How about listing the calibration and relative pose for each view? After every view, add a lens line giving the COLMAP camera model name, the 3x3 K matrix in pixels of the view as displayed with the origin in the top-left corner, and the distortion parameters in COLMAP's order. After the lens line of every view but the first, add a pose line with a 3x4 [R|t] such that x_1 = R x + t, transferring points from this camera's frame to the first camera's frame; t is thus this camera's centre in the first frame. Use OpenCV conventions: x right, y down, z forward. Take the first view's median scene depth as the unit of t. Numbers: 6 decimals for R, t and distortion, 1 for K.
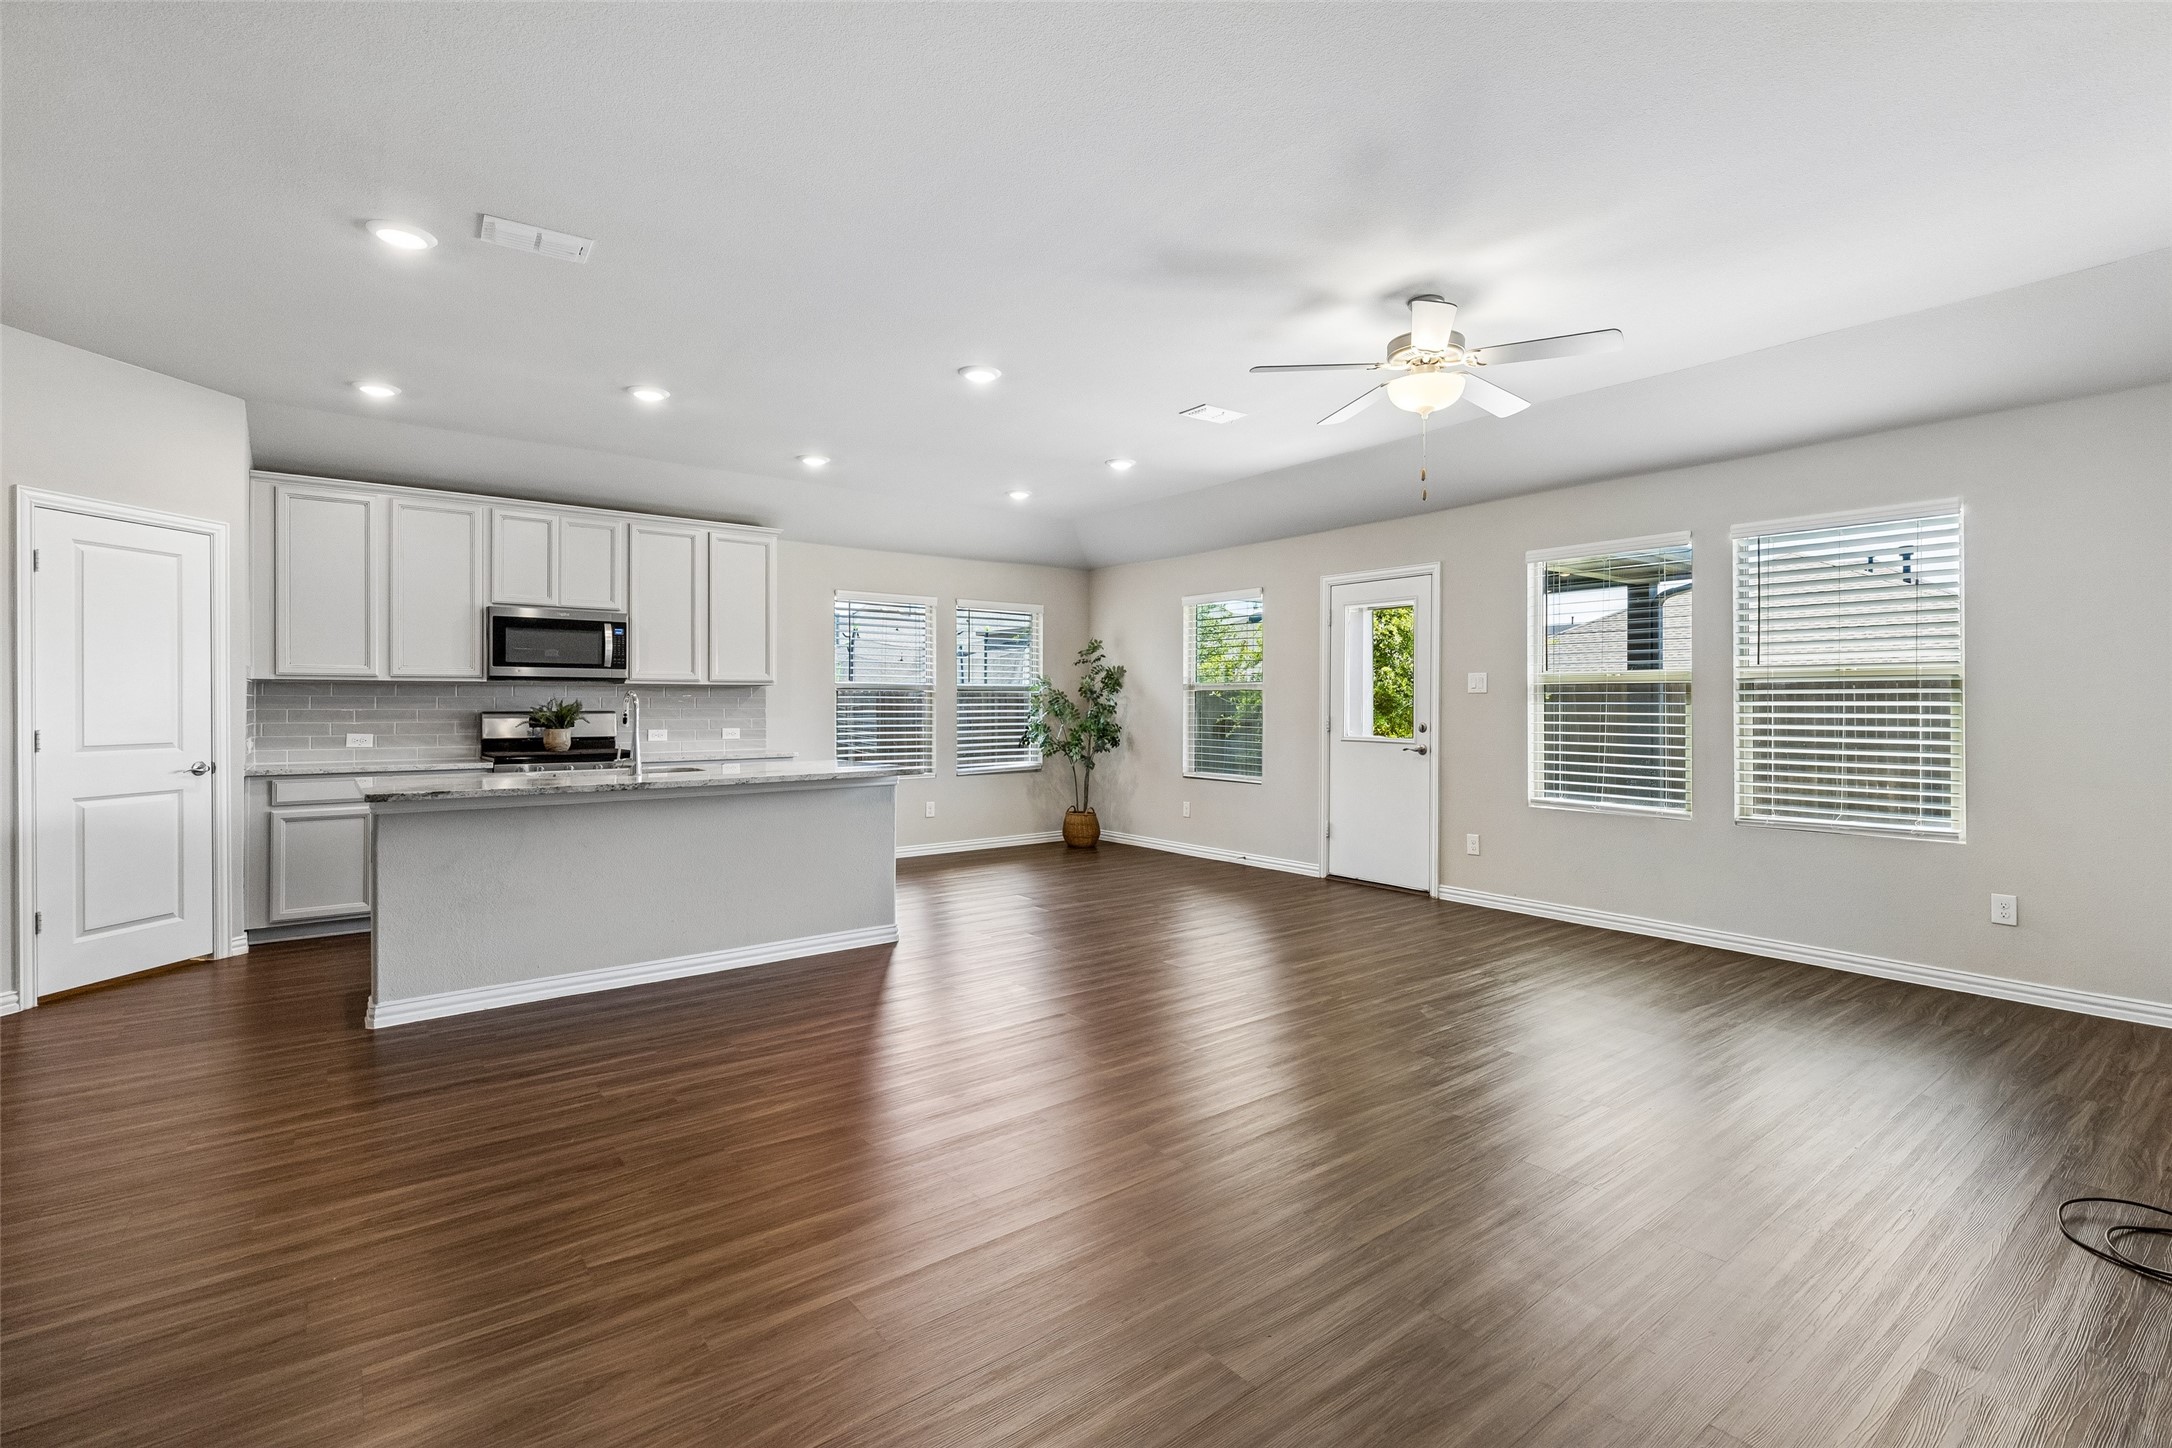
lens RADIAL K [[986.3, 0, 1099.1], [0, 986.3, 710.8], [0, 0, 1]] dist [0.001254, -0.000304]
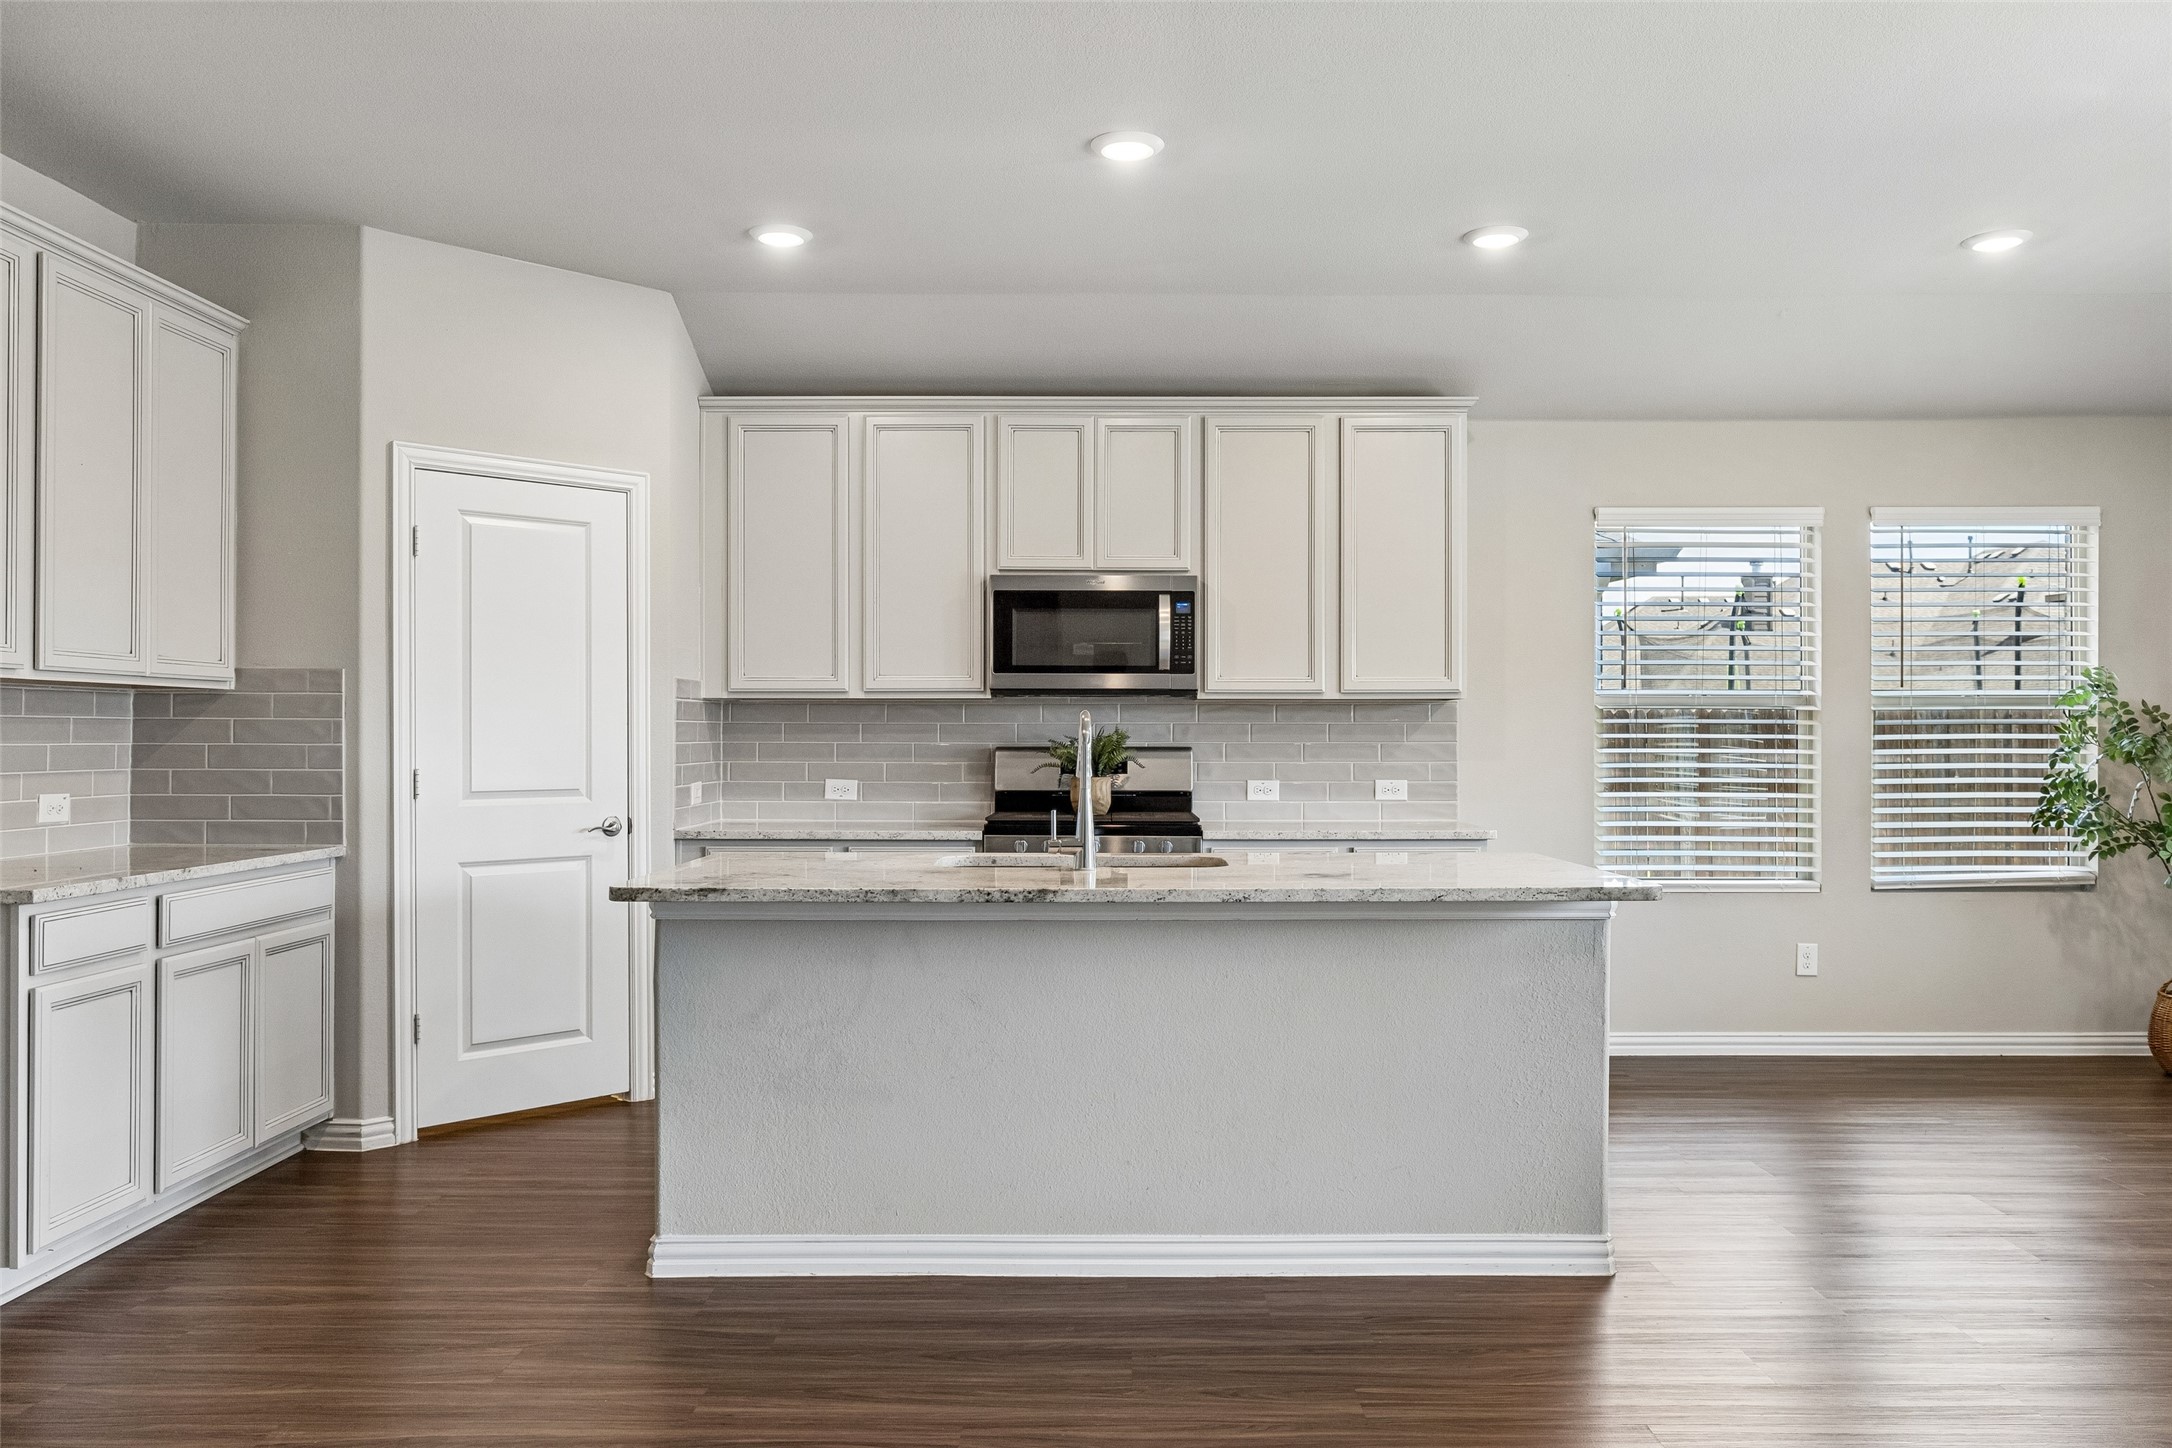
lens RADIAL K [[1600.3, 0, 1092.3], [0, 1600.3, 736.1], [0, 0, 1]] dist [-0.000243, -0.002579]
pose [[0.784415, 0.001283, -0.620234, 0.048117], [-0.005079, 0.999978, -0.004355, -0.001874], [0.620215, 0.006567, 0.784404, 0.255817]]
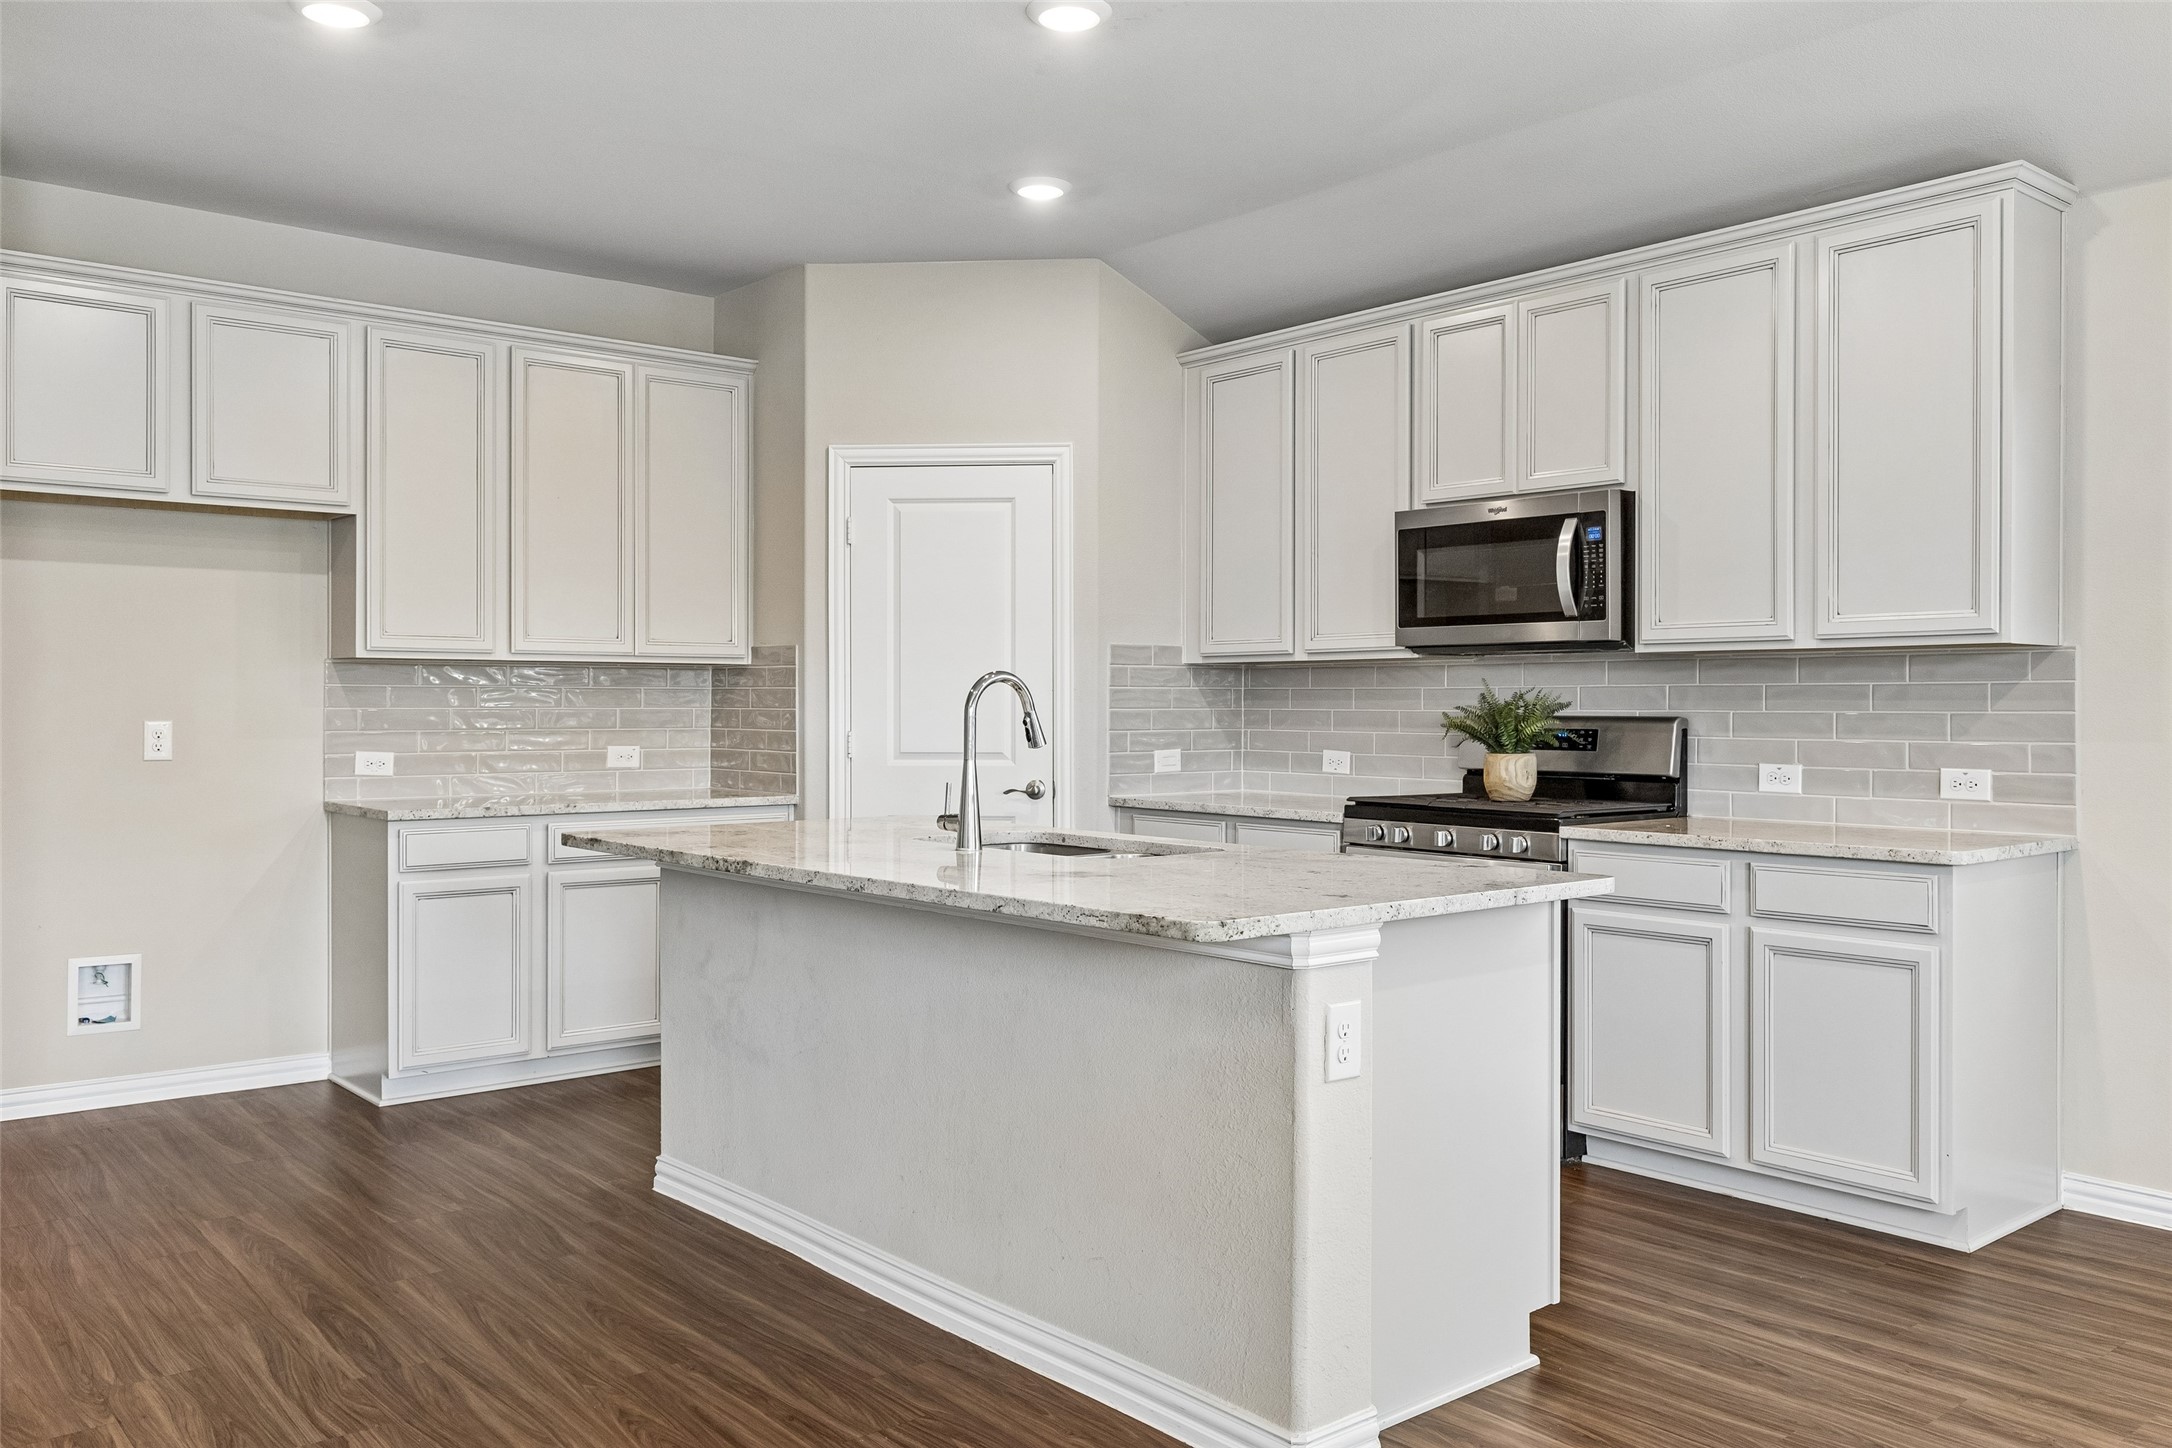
lens RADIAL K [[1691.5, 0, 1091.1], [0, 1691.5, 711.6], [0, 0, 1]] dist [0.007056, -0.002122]
pose [[0.039259, 0.005431, -0.999214, 0.261414], [-0.007521, 0.999959, 0.005140, -0.004308], [0.999201, 0.007314, 0.039298, 0.792412]]
